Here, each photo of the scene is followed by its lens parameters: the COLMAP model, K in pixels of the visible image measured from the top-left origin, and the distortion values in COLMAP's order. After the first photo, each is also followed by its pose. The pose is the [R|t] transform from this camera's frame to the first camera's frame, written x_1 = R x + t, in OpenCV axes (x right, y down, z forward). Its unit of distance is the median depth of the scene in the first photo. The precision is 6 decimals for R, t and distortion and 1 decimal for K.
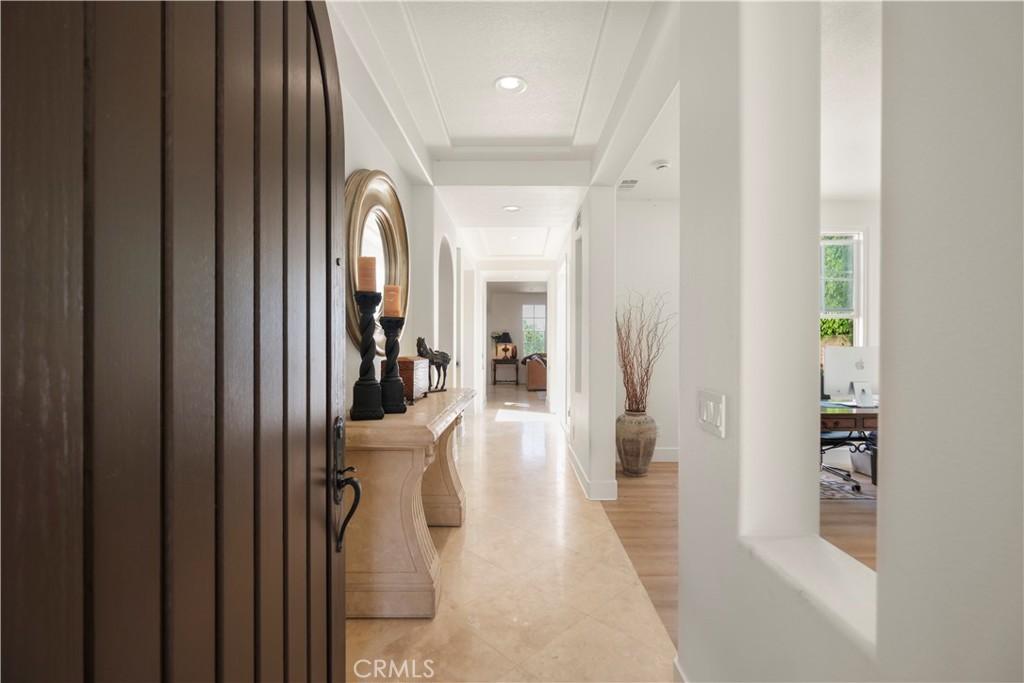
lens RADIAL K [[457.1, 0, 510.5], [0, 457.1, 339.3], [0, 0, 1]] dist [0.000410, -0.000275]
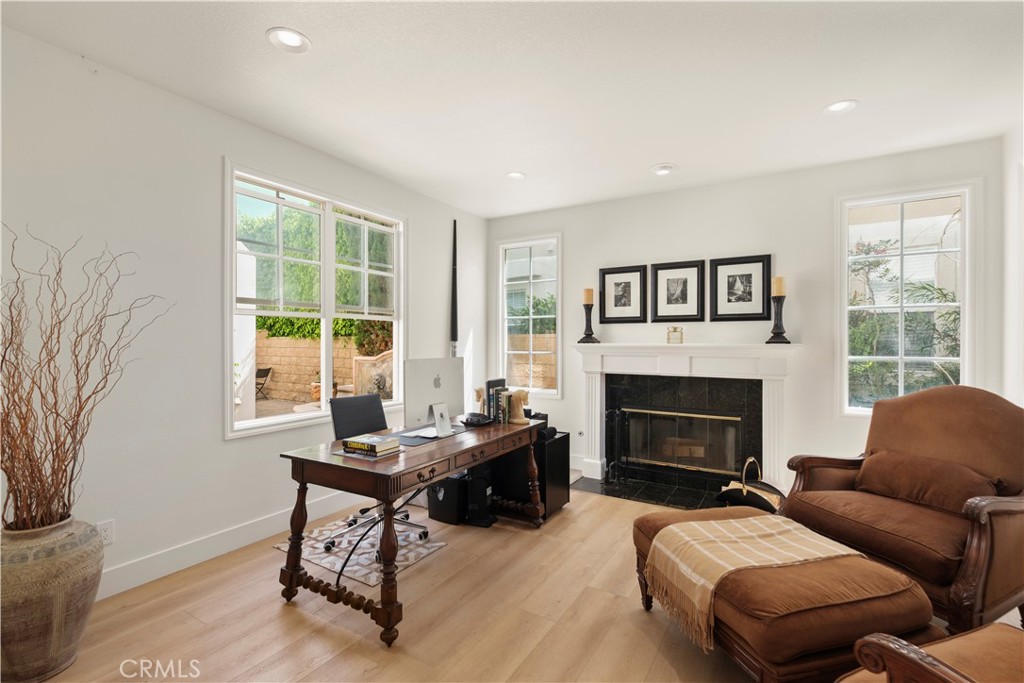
lens RADIAL K [[459.9, 0, 512.4], [0, 459.9, 345.1], [0, 0, 1]] dist [-0.000171, -0.000486]
pose [[0.511965, -0.009127, 0.858958, 0.138332], [-0.004287, 0.999904, 0.013180, -0.014025], [-0.858996, -0.010430, 0.511876, 0.420436]]
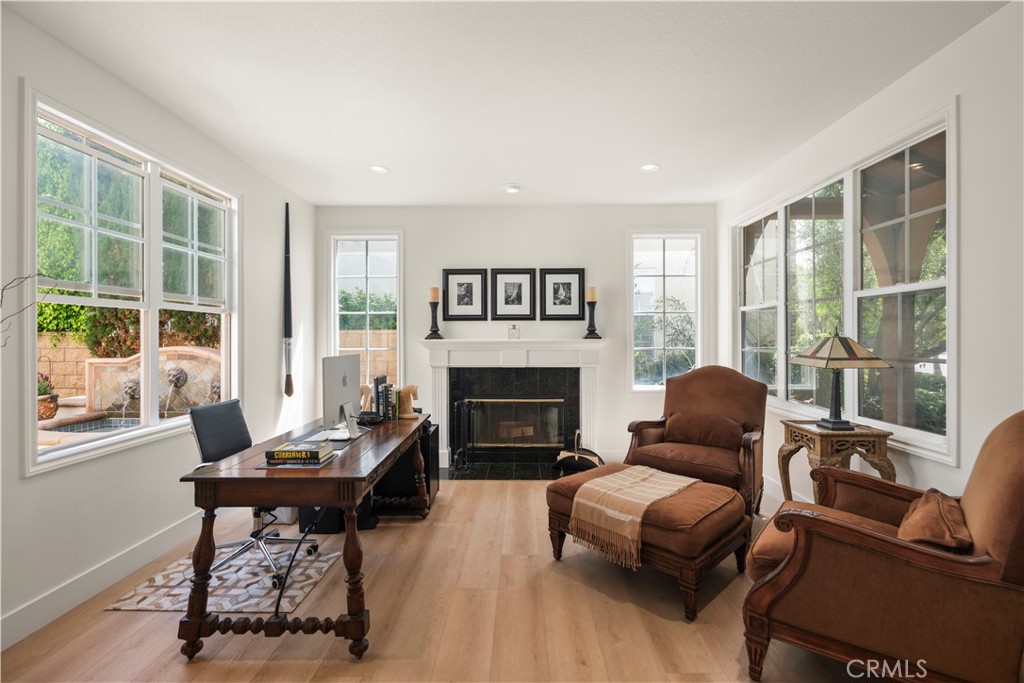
lens RADIAL K [[457.1, 0, 510.5], [0, 457.1, 339.3], [0, 0, 1]] dist [0.000410, -0.000275]
pose [[0.018166, -0.006479, 0.999814, 0.034535], [-0.003162, 0.999974, 0.006538, -0.012875], [-0.999830, -0.003280, 0.018145, 0.612682]]
